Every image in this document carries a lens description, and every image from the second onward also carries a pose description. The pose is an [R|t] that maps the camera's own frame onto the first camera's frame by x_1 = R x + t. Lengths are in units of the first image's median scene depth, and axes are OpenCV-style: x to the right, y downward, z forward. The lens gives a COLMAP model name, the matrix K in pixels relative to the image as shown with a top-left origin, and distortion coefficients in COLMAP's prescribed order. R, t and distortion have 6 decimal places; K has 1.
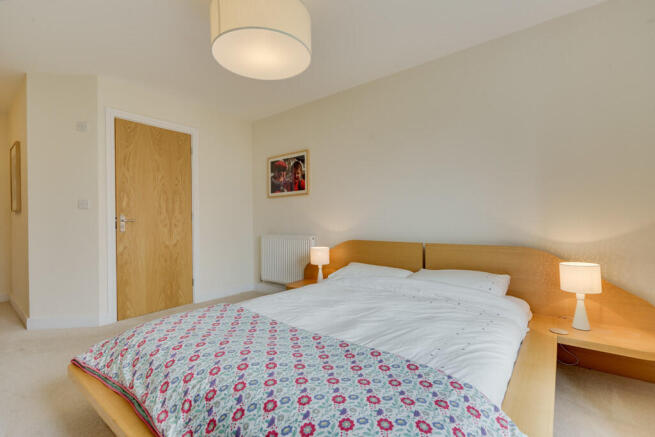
lens RADIAL K [[299.3, 0, 327.2], [0, 299.3, 221.5], [0, 0, 1]] dist [-0.002606, 0.000280]
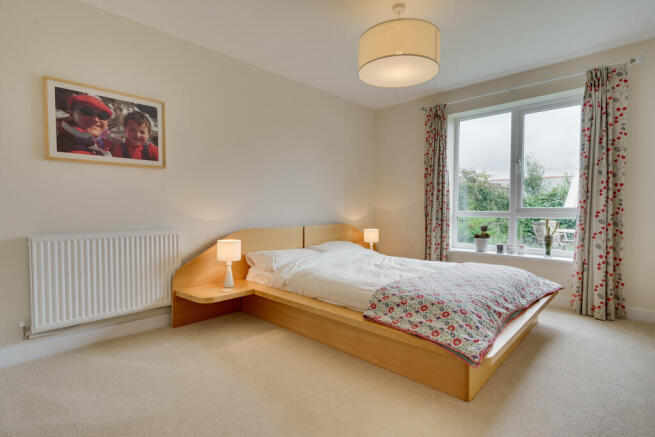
lens RADIAL K [[330.9, 0, 327.0], [0, 330.9, 218.3], [0, 0, 1]] dist [-0.001362, -0.000113]
pose [[0.097443, -0.030808, 0.994764, -0.743020], [-0.006630, 0.999478, 0.031604, -0.003017], [-0.995219, -0.009675, 0.097188, 0.530236]]
